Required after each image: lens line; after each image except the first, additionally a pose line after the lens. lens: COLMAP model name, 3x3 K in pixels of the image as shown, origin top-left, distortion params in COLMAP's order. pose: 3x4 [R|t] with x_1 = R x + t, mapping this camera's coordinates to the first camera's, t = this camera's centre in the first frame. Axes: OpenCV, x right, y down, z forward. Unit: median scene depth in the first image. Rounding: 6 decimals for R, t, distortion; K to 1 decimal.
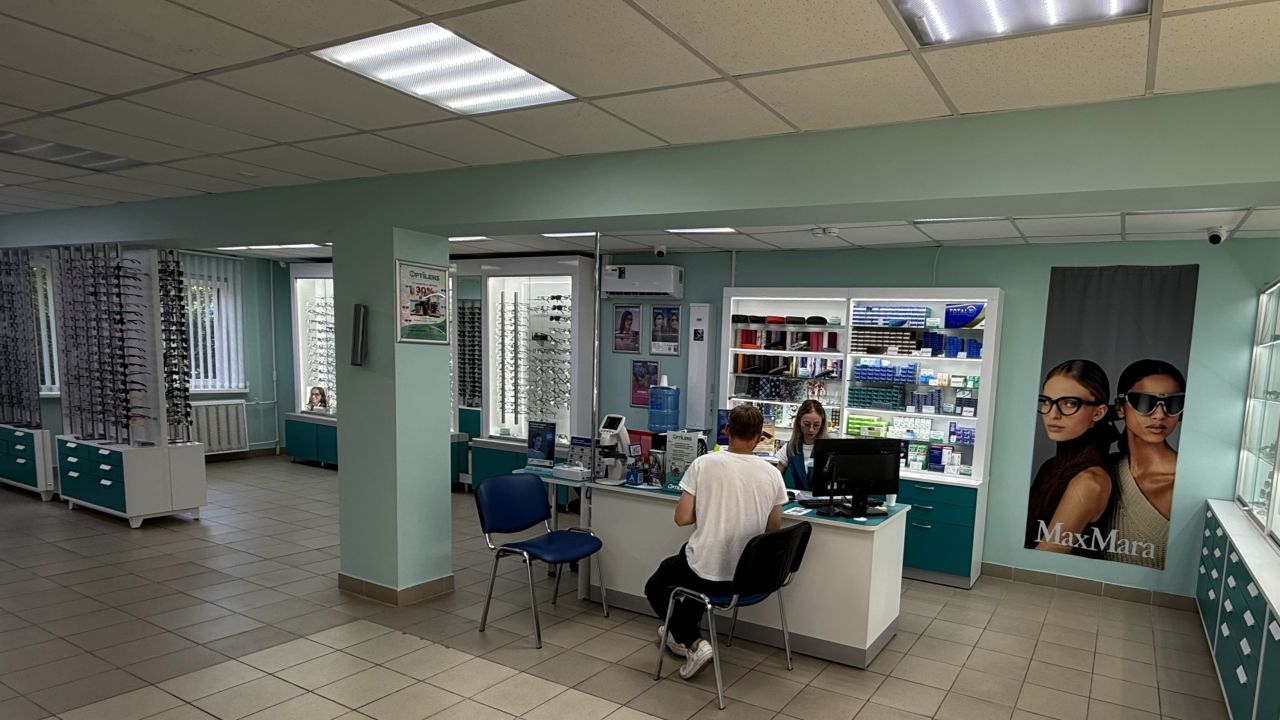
lens RADIAL K [[798.3, 0, 641.5], [0, 798.3, 382.7], [0, 0, 1]] dist [0.004898, 0.001608]
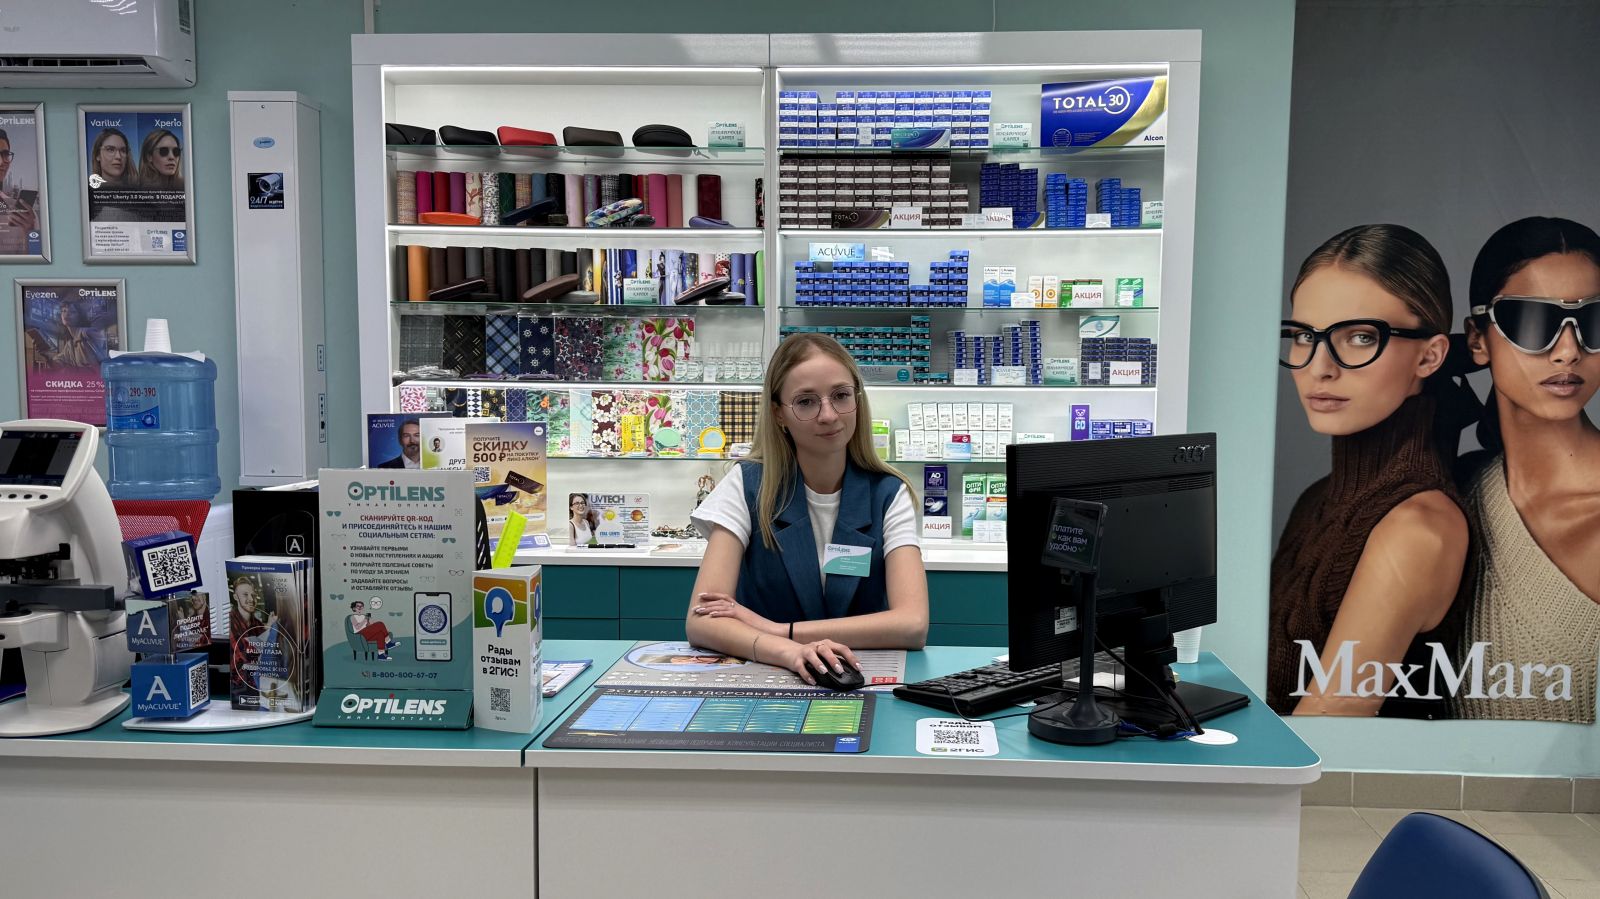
lens RADIAL K [[1365.8, 0, 806.0], [0, 1365.8, 472.8], [0, 0, 1]] dist [0.148113, -0.299333]
pose [[0.849791, -0.065319, 0.523057, -0.056354], [0.044297, 0.997632, 0.052616, 0.044013], [-0.525255, -0.021543, 0.850672, 0.552525]]
